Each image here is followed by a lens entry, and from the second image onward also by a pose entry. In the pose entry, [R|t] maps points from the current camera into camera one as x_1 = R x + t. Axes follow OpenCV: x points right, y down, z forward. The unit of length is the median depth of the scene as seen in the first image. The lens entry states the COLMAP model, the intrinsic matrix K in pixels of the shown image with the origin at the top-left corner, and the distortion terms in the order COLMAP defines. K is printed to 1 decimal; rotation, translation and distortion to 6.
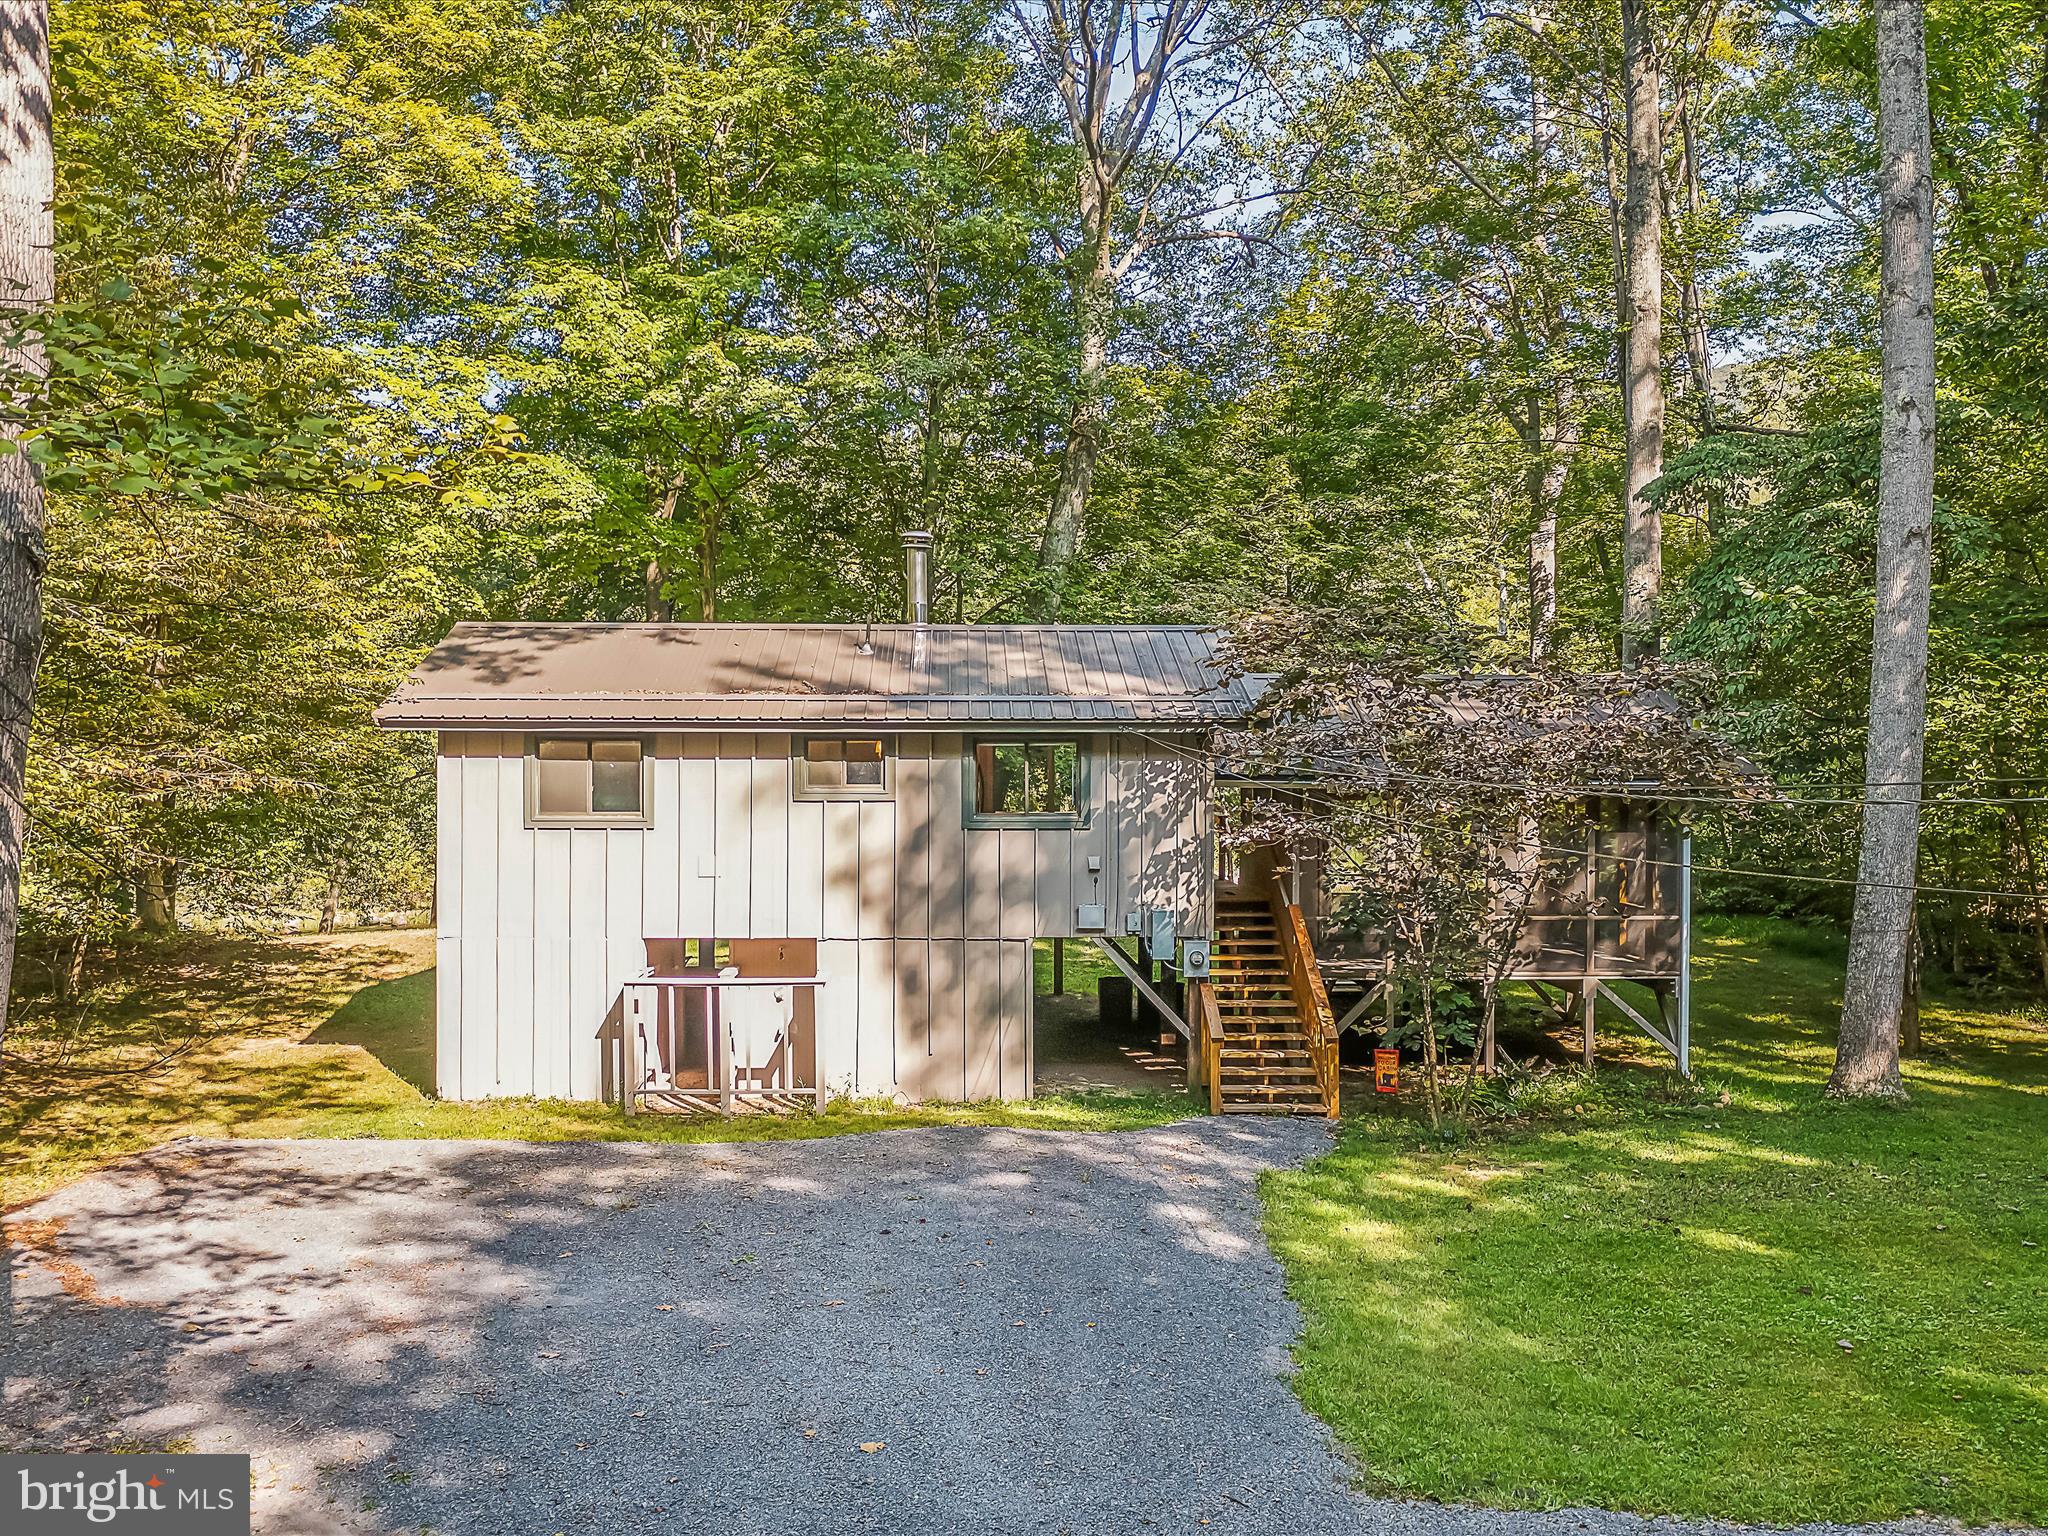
lens RADIAL K [[1812.8, 0, 1024.0], [0, 1812.8, 768.0], [0, 0, 1]] dist [-0.019938, 0.008635]
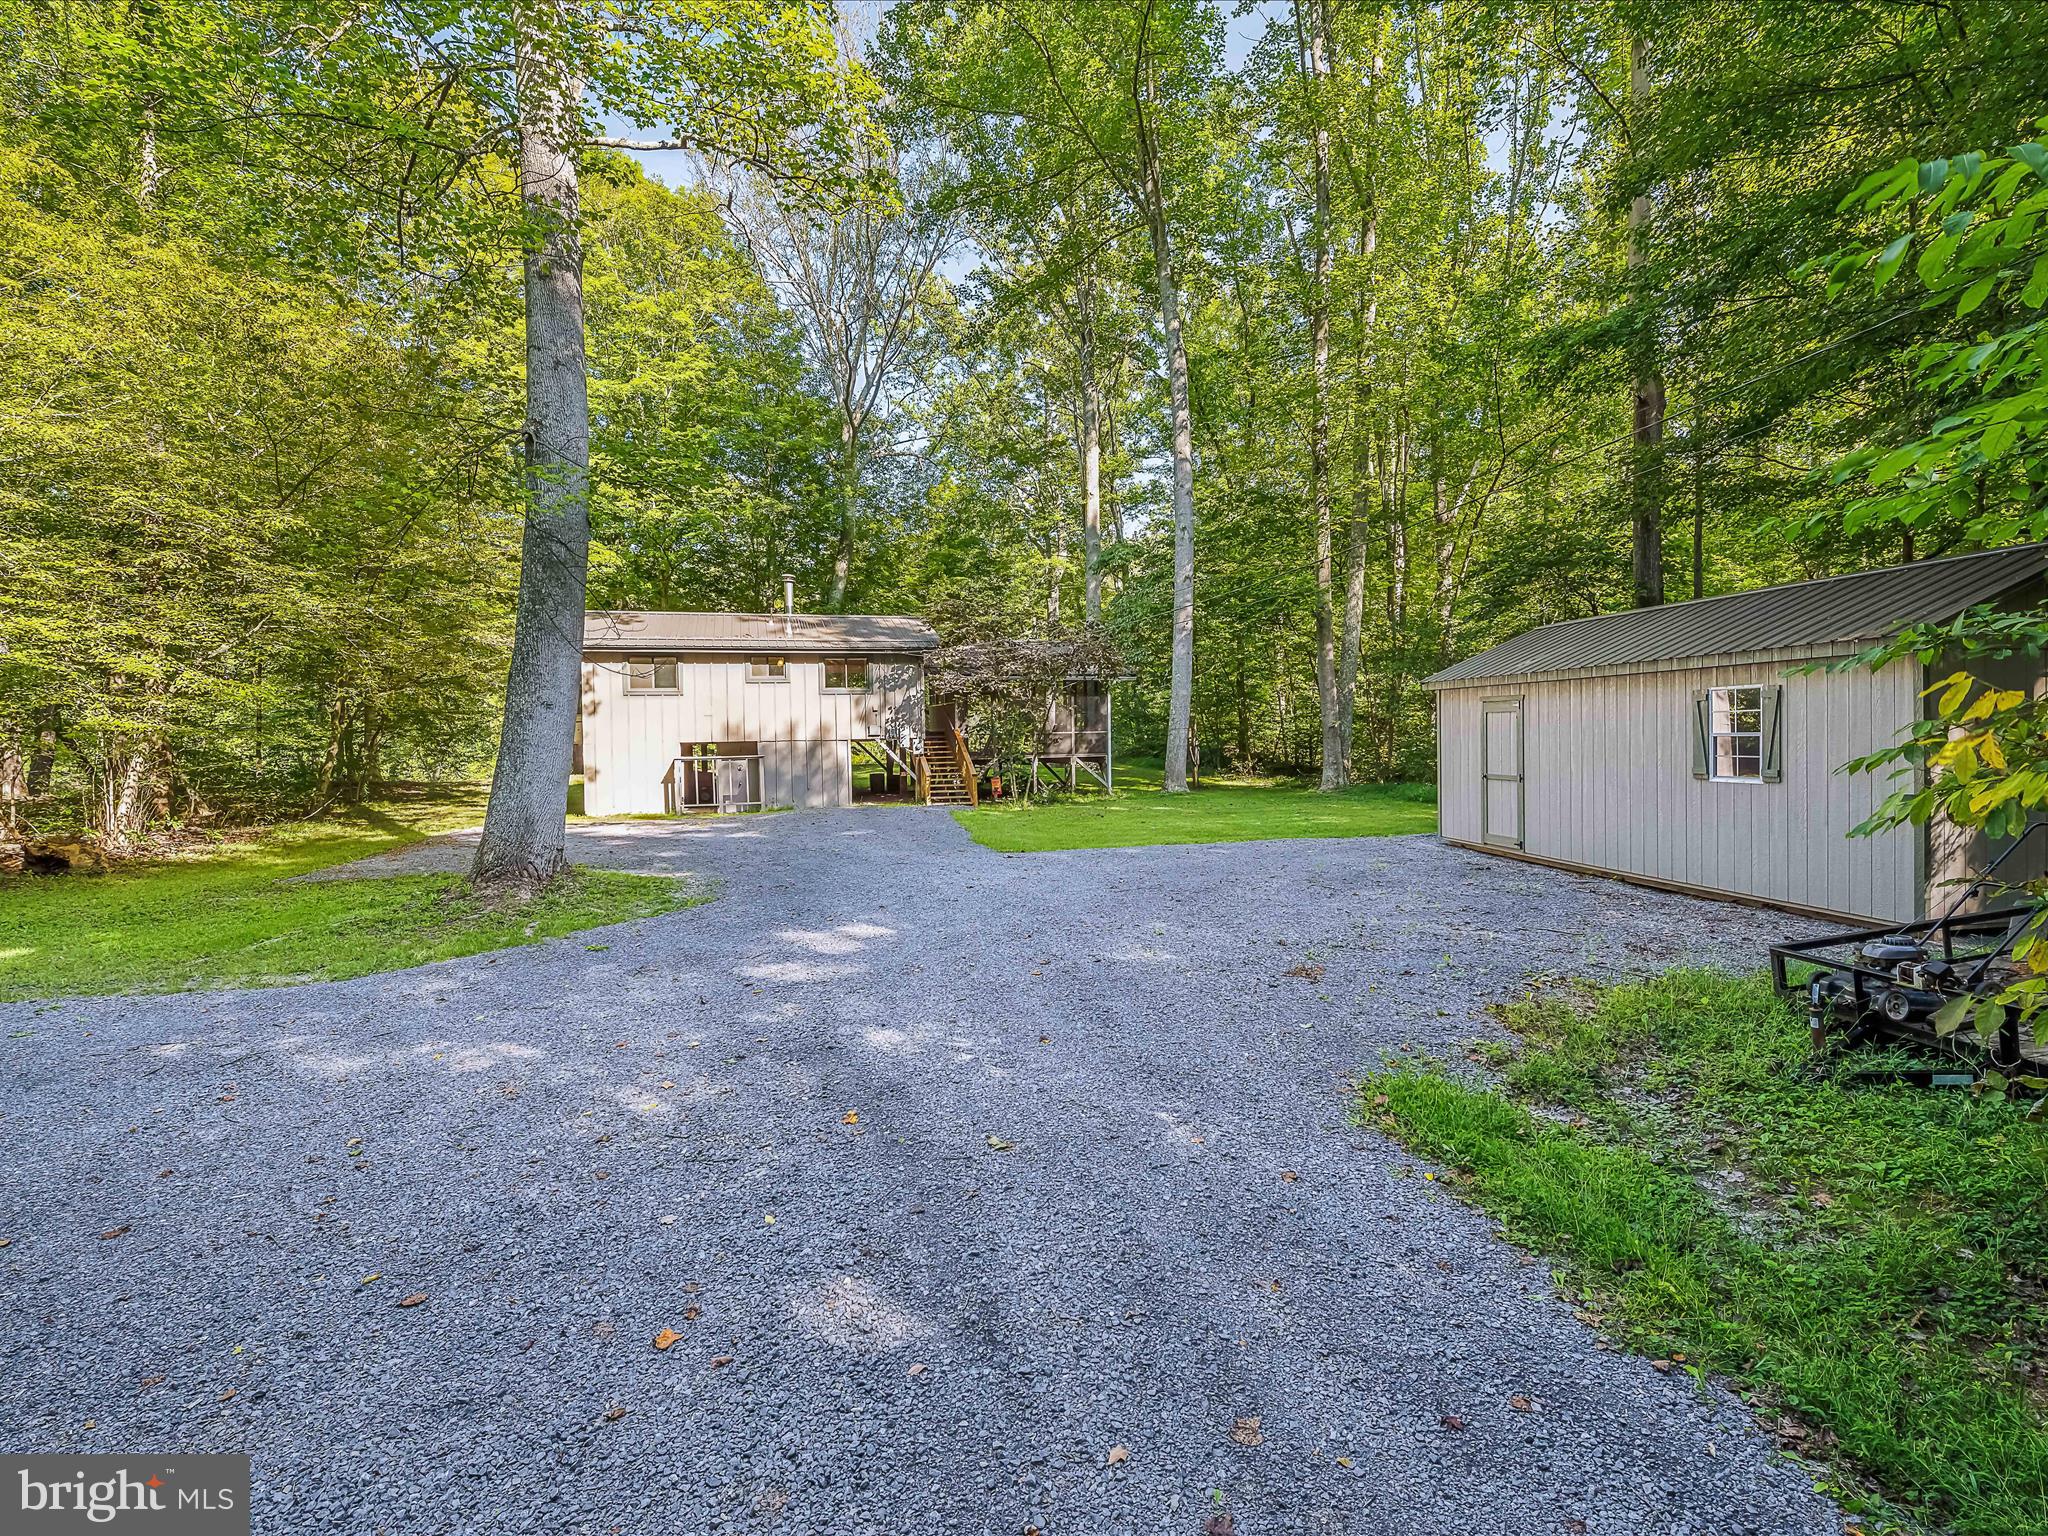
lens RADIAL K [[913.1, 0, 1040.7], [0, 913.1, 735.7], [0, 0, 1]] dist [-0.000174, 0.000221]
pose [[0.965946, -0.025060, 0.257528, -0.041753], [0.023105, 0.999677, 0.010613, 0.054017], [-0.257711, -0.004301, 0.966212, -0.156307]]
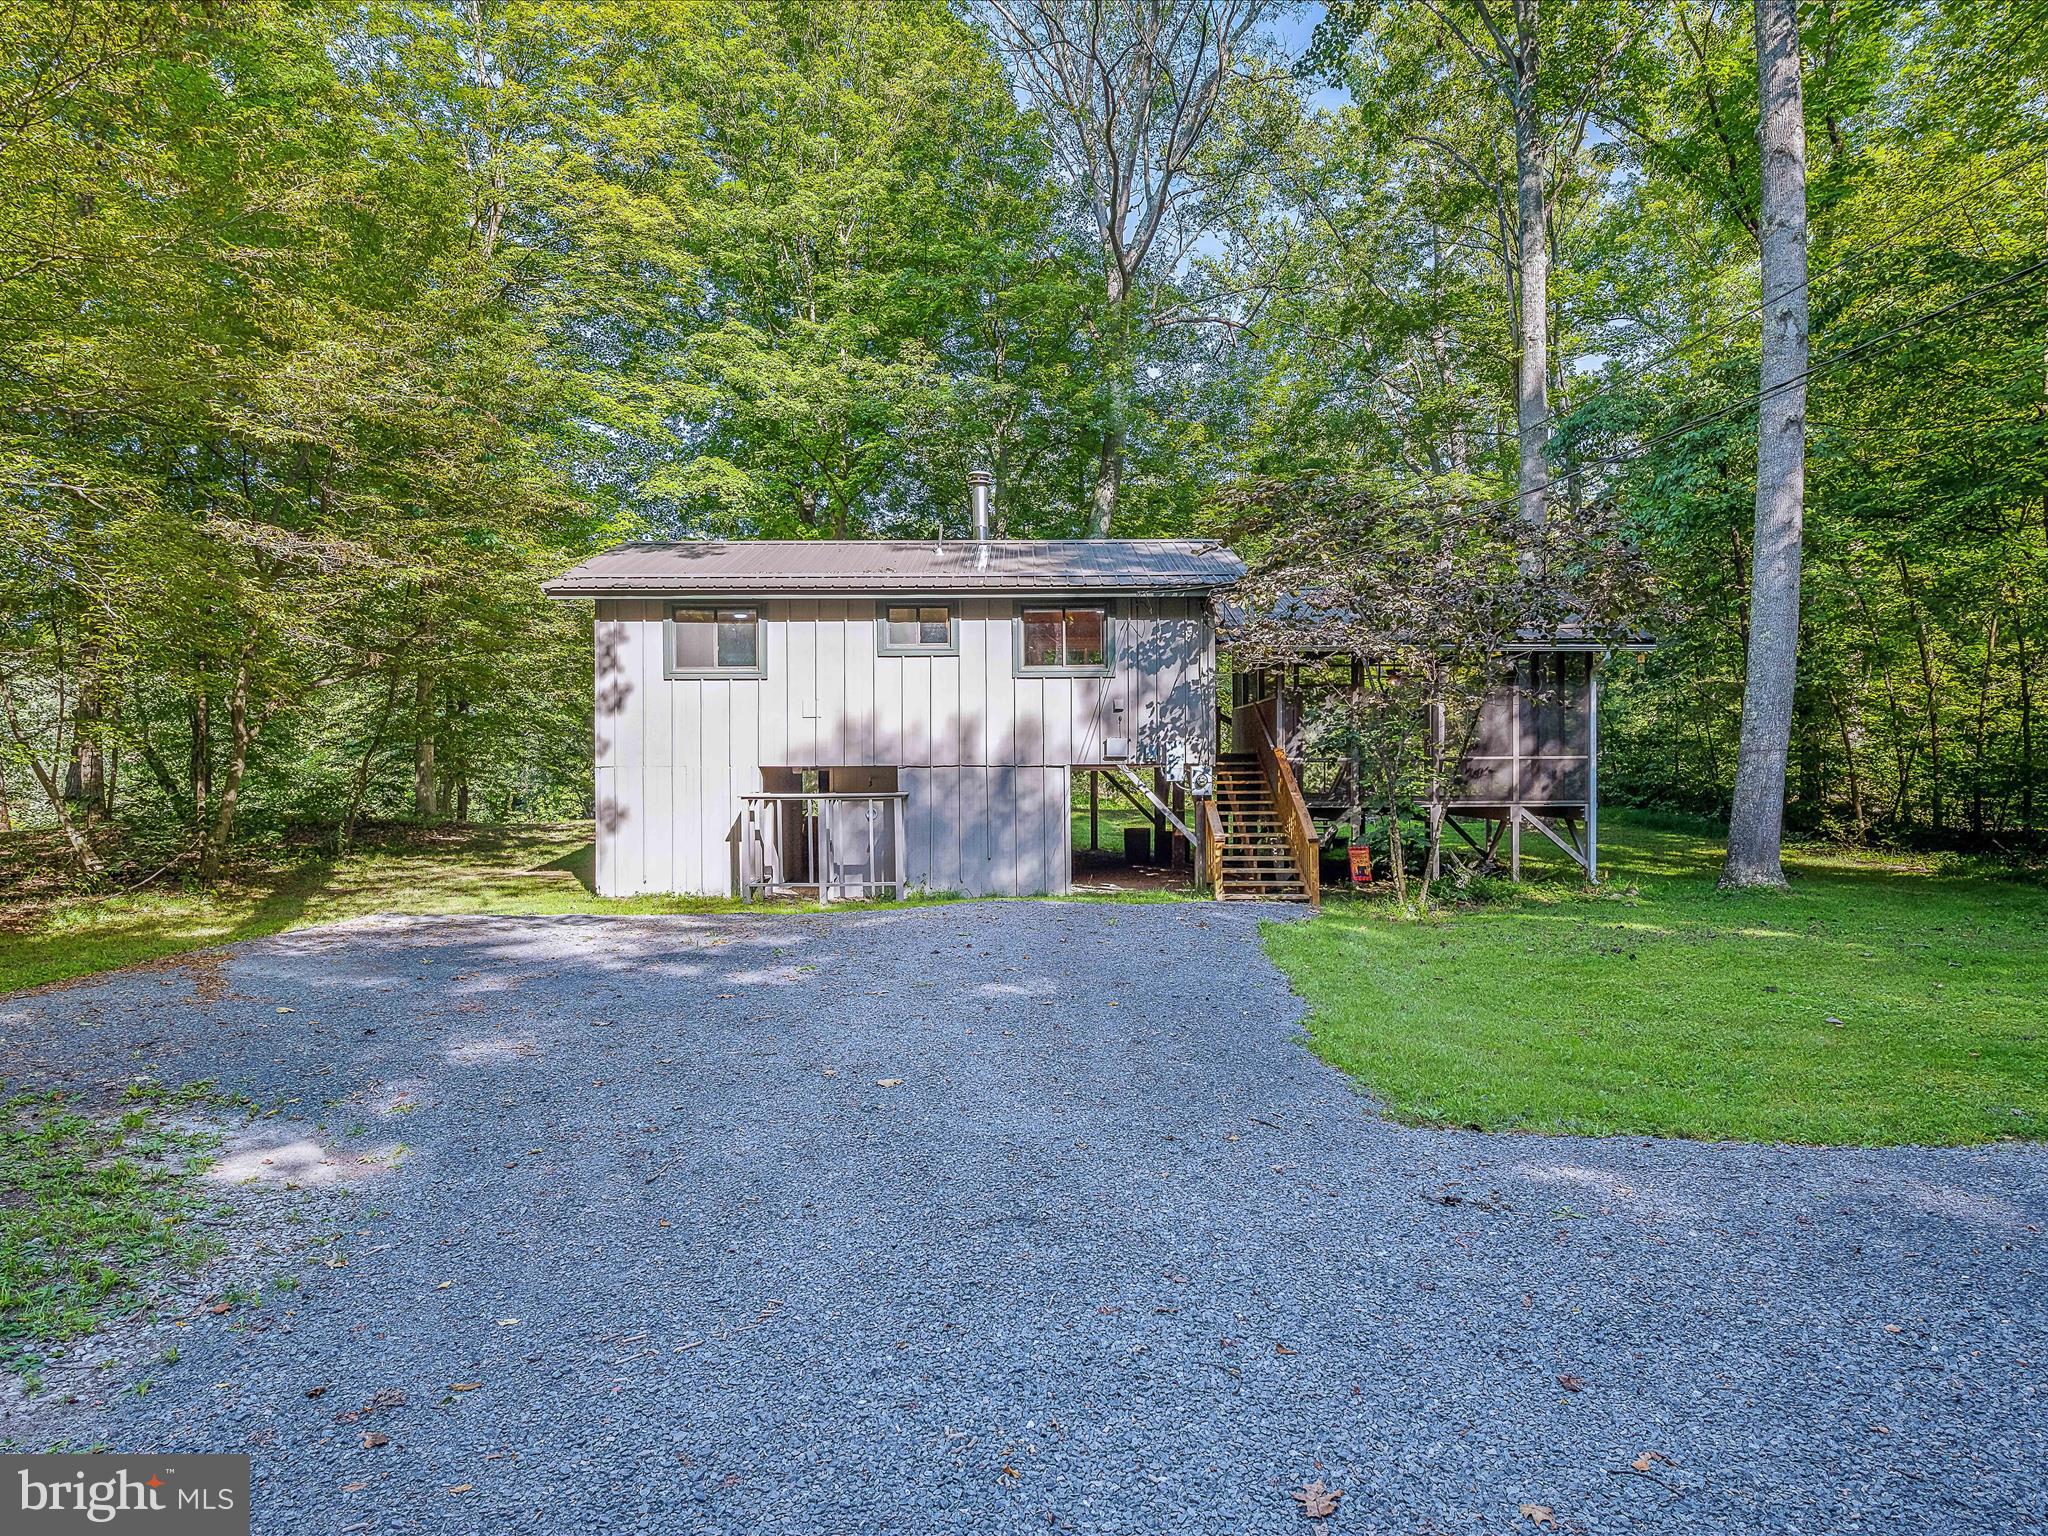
lens RADIAL K [[1232.4, 0, 1024.0], [0, 1232.4, 768.0], [0, 0, 1]] dist [-0.016598, 0.003967]
pose [[0.999041, -0.010888, -0.042416, 0.005978], [0.011160, 0.999919, 0.006185, 0.060558], [0.042345, -0.006653, 0.999081, 0.100296]]
